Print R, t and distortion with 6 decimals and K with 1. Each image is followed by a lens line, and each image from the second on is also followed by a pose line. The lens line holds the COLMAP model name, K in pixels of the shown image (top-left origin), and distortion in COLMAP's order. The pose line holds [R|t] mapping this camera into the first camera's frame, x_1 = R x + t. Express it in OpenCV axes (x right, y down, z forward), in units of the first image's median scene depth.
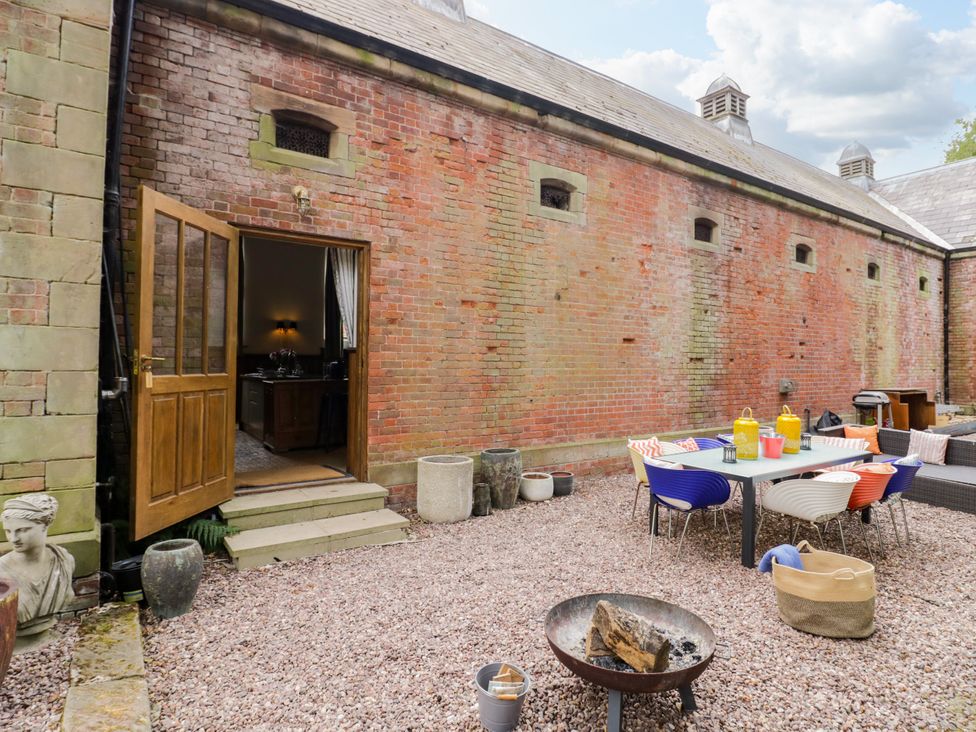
lens RADIAL K [[508.7, 0, 488.9], [0, 508.7, 357.1], [0, 0, 1]] dist [0.002955, -0.013475]
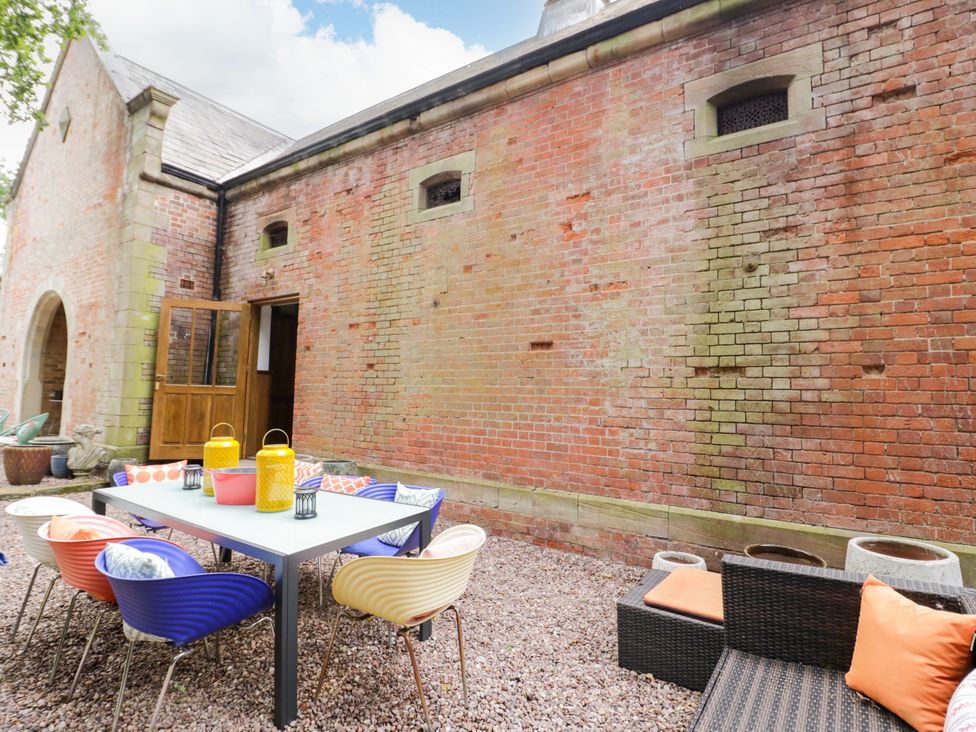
lens RADIAL K [[508.7, 0, 488.9], [0, 508.7, 357.1], [0, 0, 1]] dist [0.002955, -0.013475]
pose [[0.385596, -0.068530, -0.920119, 0.928072], [-0.007290, 0.996980, -0.077310, 0.038941], [0.922639, 0.036518, 0.383932, 0.717643]]
